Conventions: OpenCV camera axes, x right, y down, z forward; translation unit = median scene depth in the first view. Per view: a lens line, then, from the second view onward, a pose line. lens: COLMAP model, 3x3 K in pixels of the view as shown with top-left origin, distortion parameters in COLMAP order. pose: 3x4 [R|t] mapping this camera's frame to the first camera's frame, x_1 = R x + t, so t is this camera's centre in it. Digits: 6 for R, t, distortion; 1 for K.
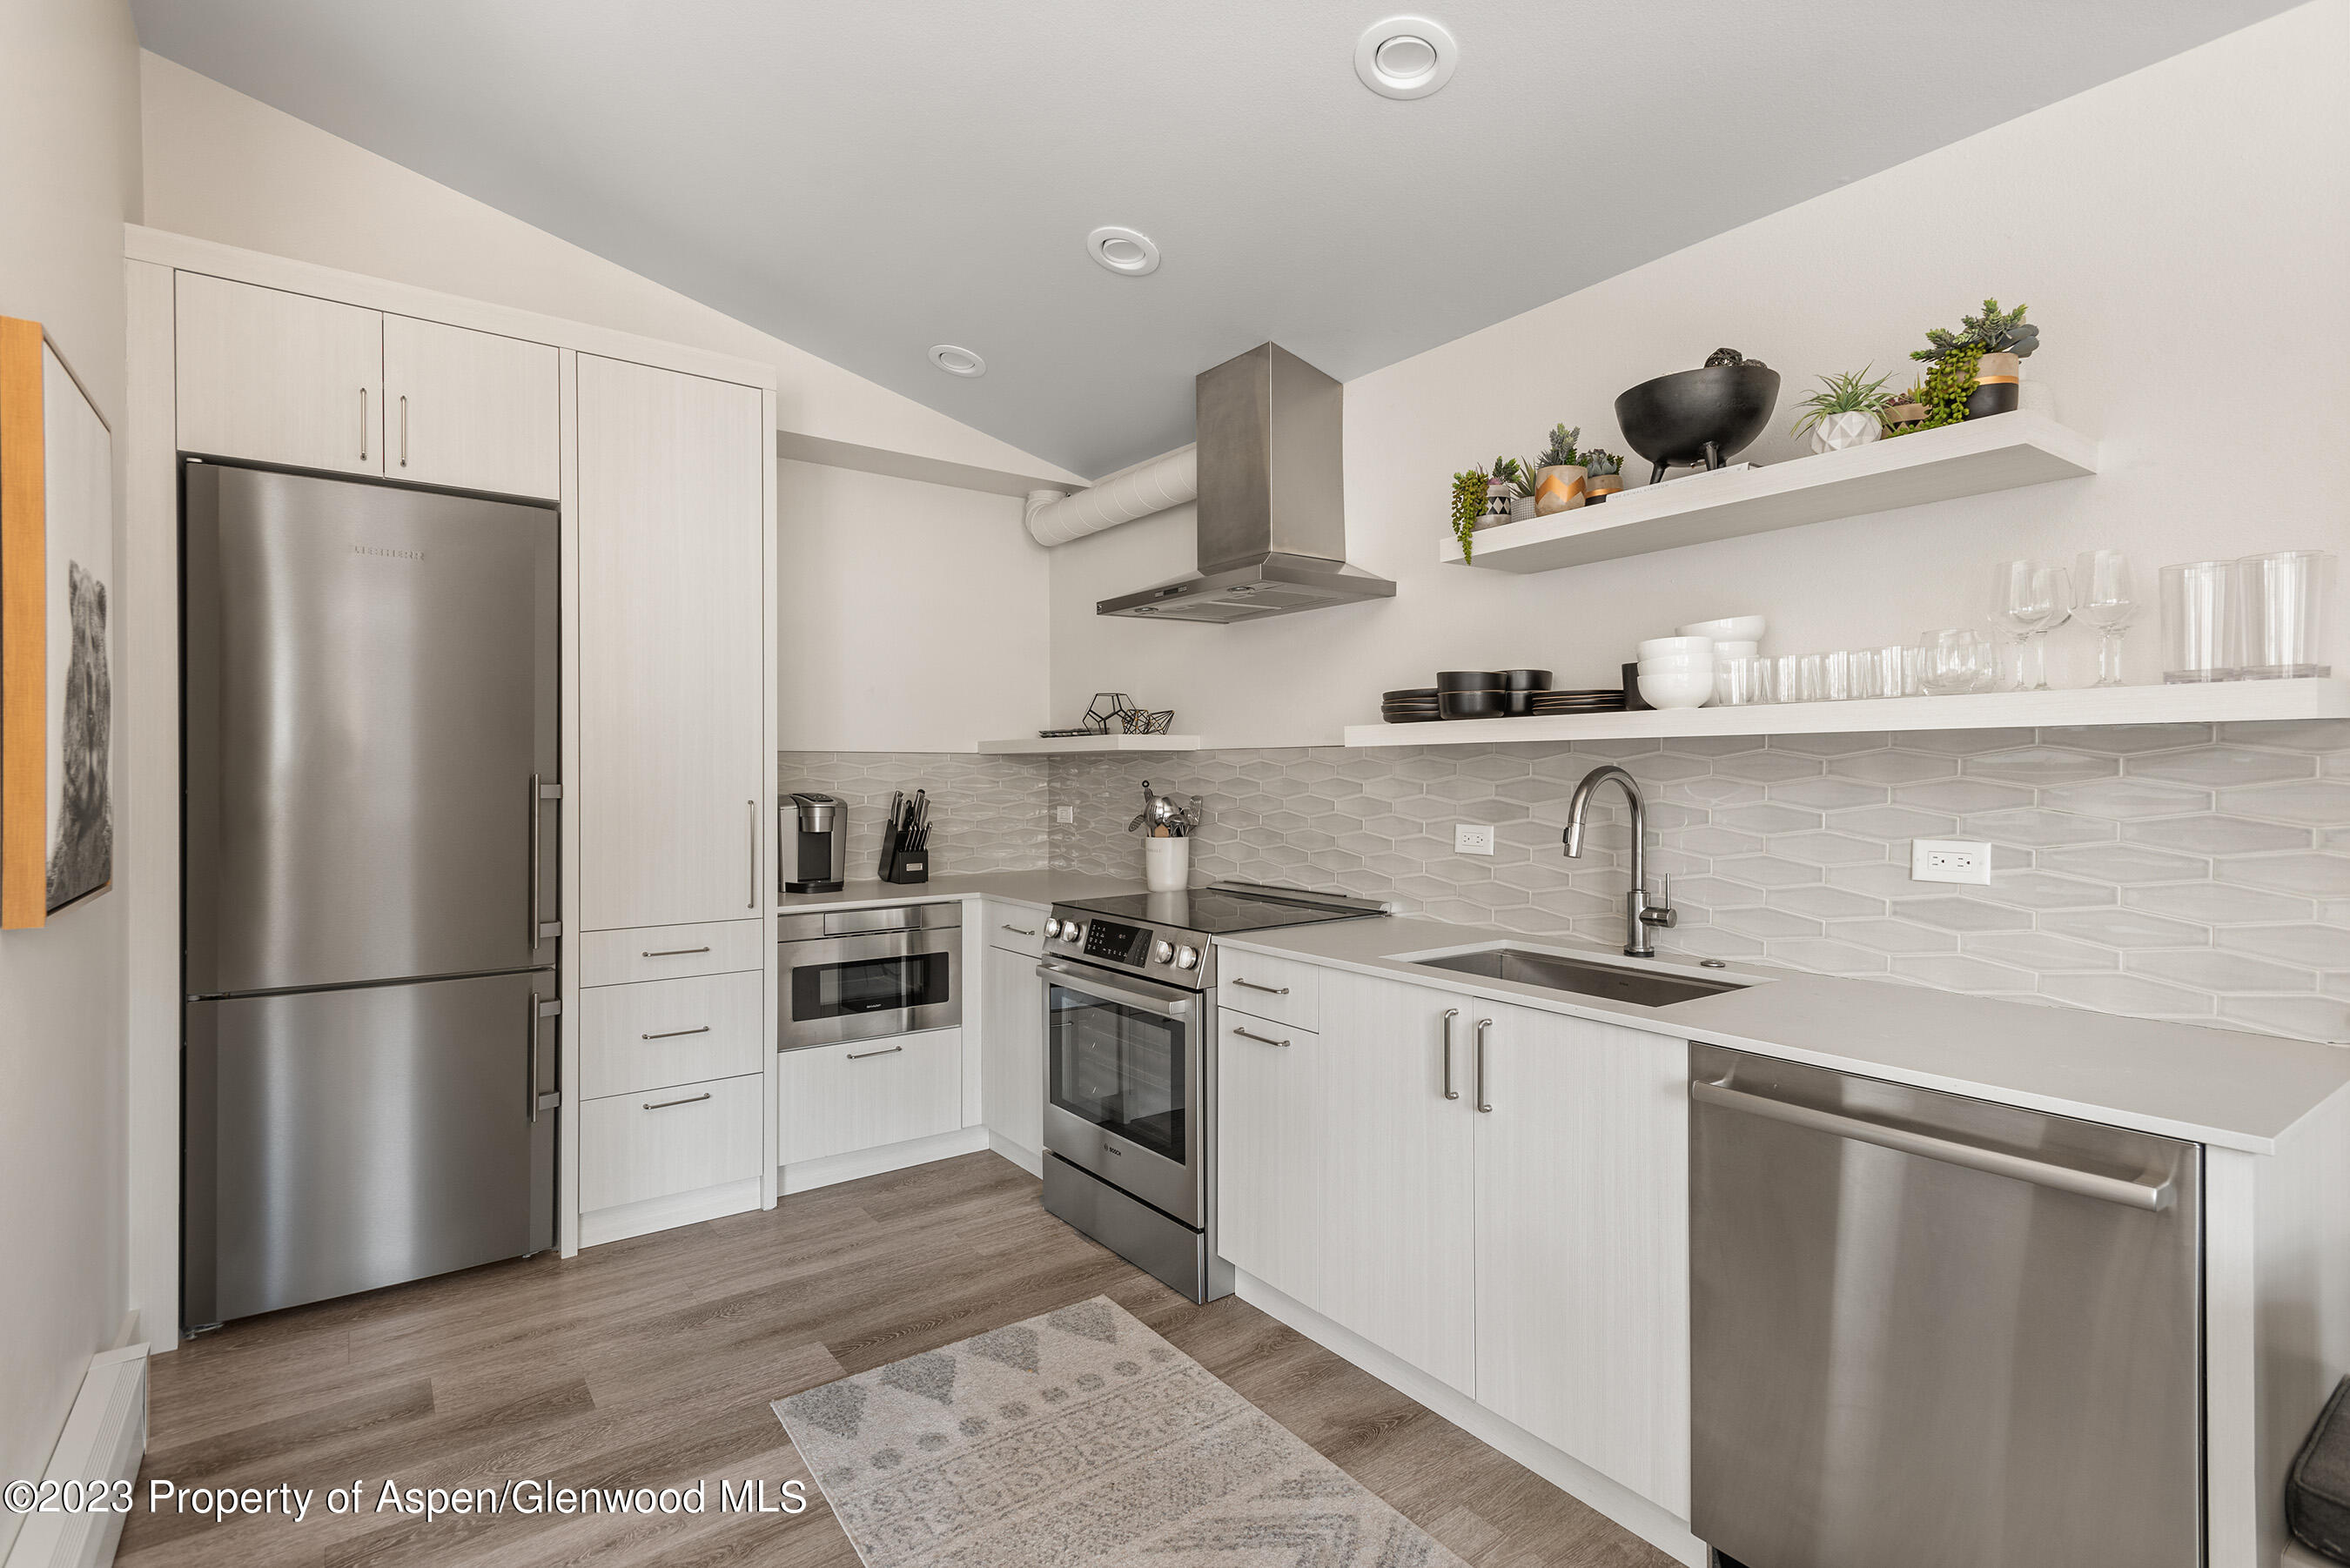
lens RADIAL K [[1112.5, 0, 1162.7], [0, 1112.5, 780.0], [0, 0, 1]] dist [0.018033, 0.000165]
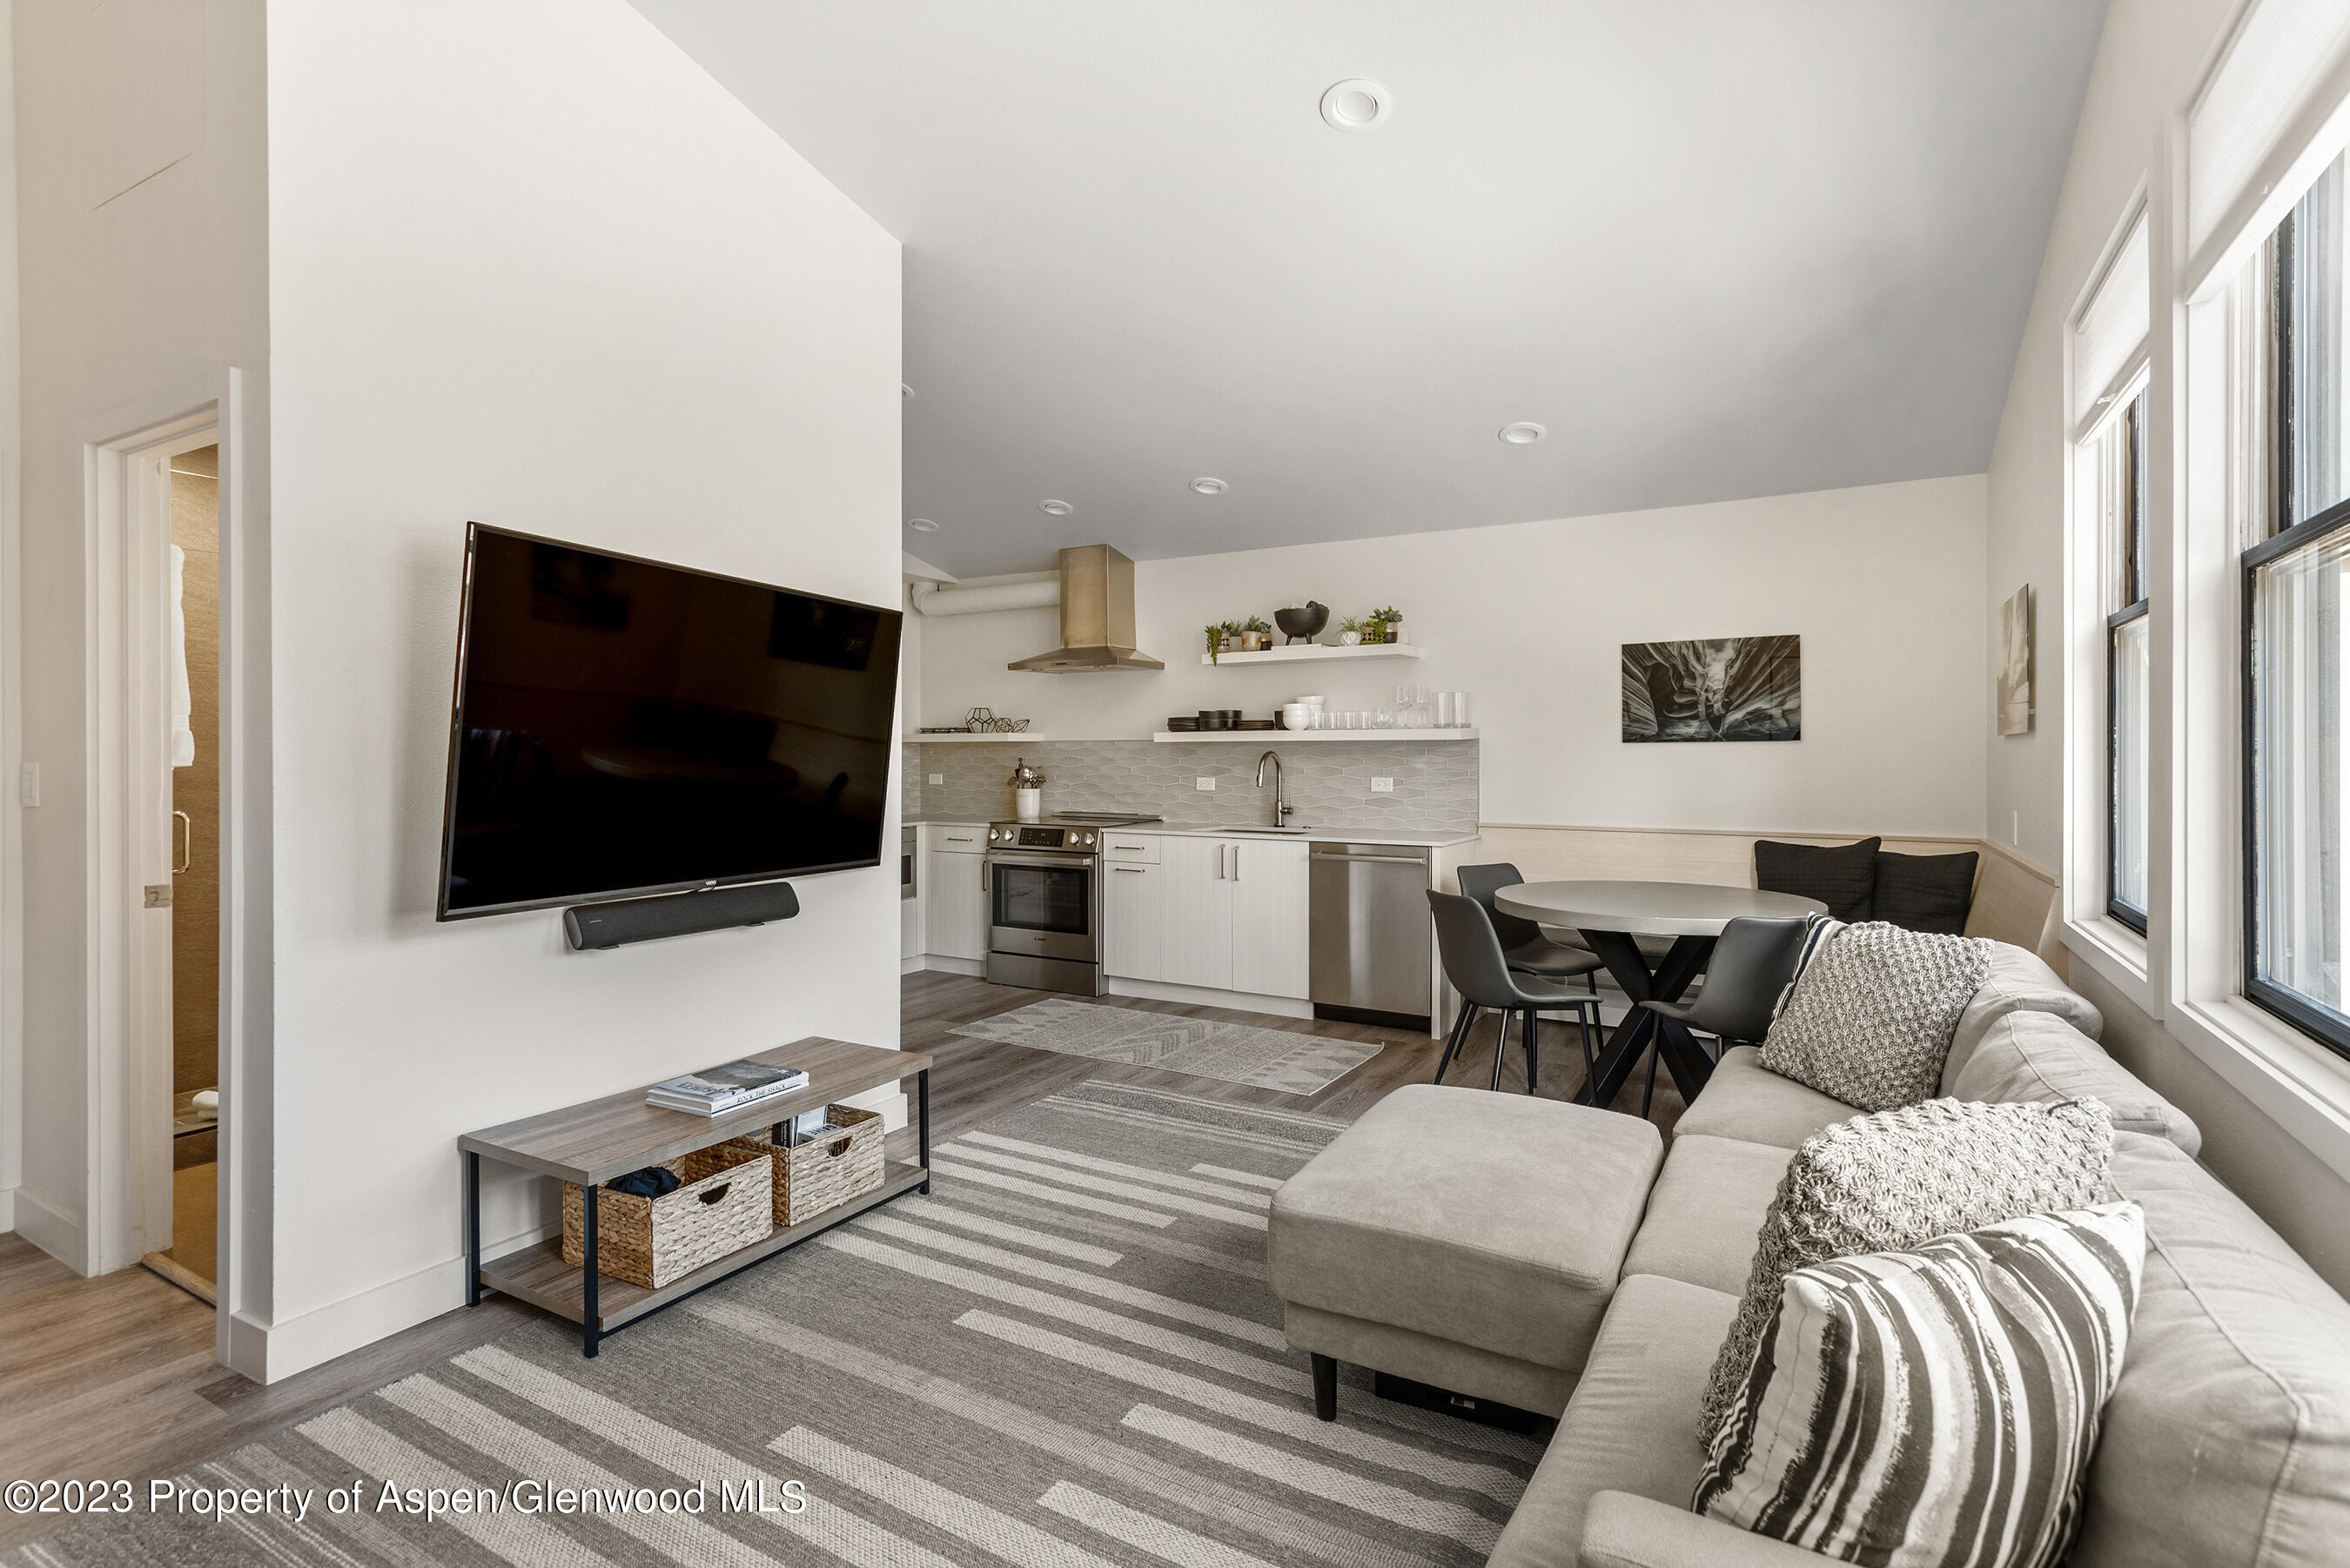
lens RADIAL K [[1112.5, 0, 1162.7], [0, 1112.5, 780.0], [0, 0, 1]] dist [0.018033, 0.000165]
pose [[0.918993, -0.010272, 0.394140, -0.744466], [0.003053, 0.999816, 0.018939, 0.003819], [-0.394262, -0.016201, 0.918855, -1.112564]]
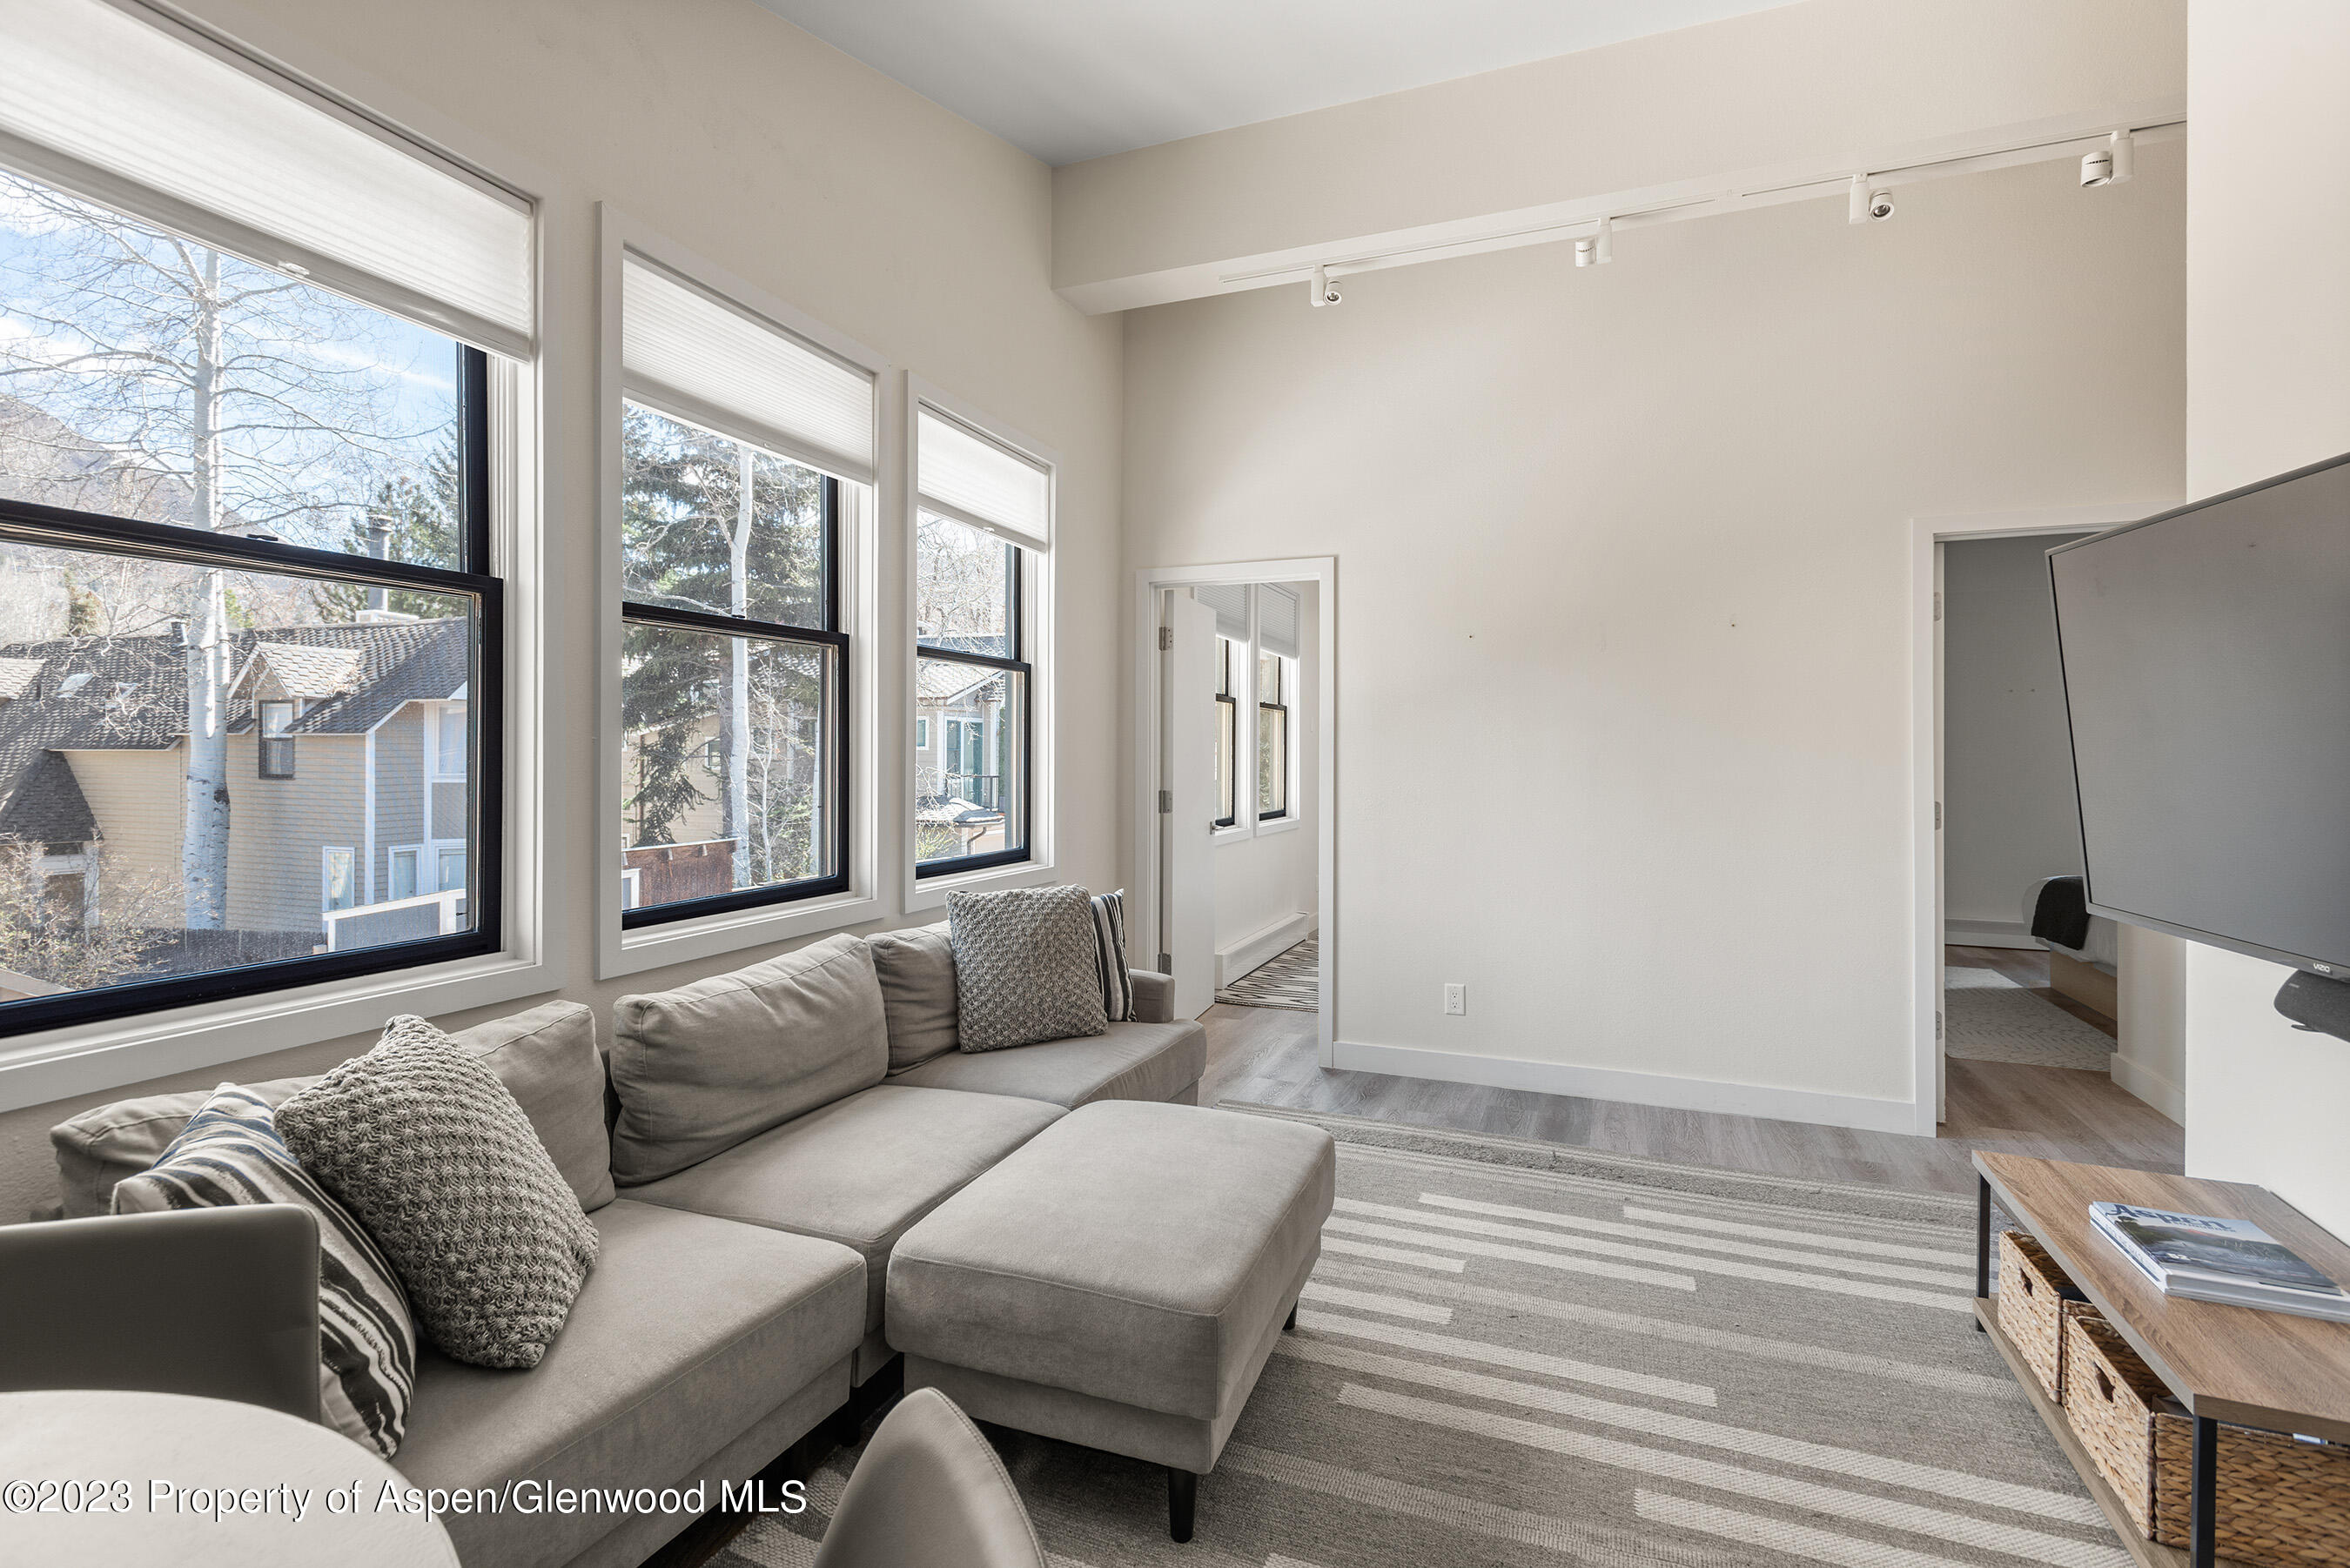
lens RADIAL K [[1112.5, 0, 1162.7], [0, 1112.5, 780.0], [0, 0, 1]] dist [0.018033, 0.000165]
pose [[-0.850823, -0.003962, -0.525438, 0.297088], [-0.006723, 0.999972, 0.003347, 0.019996], [0.525410, 0.006380, -0.850826, 0.365549]]
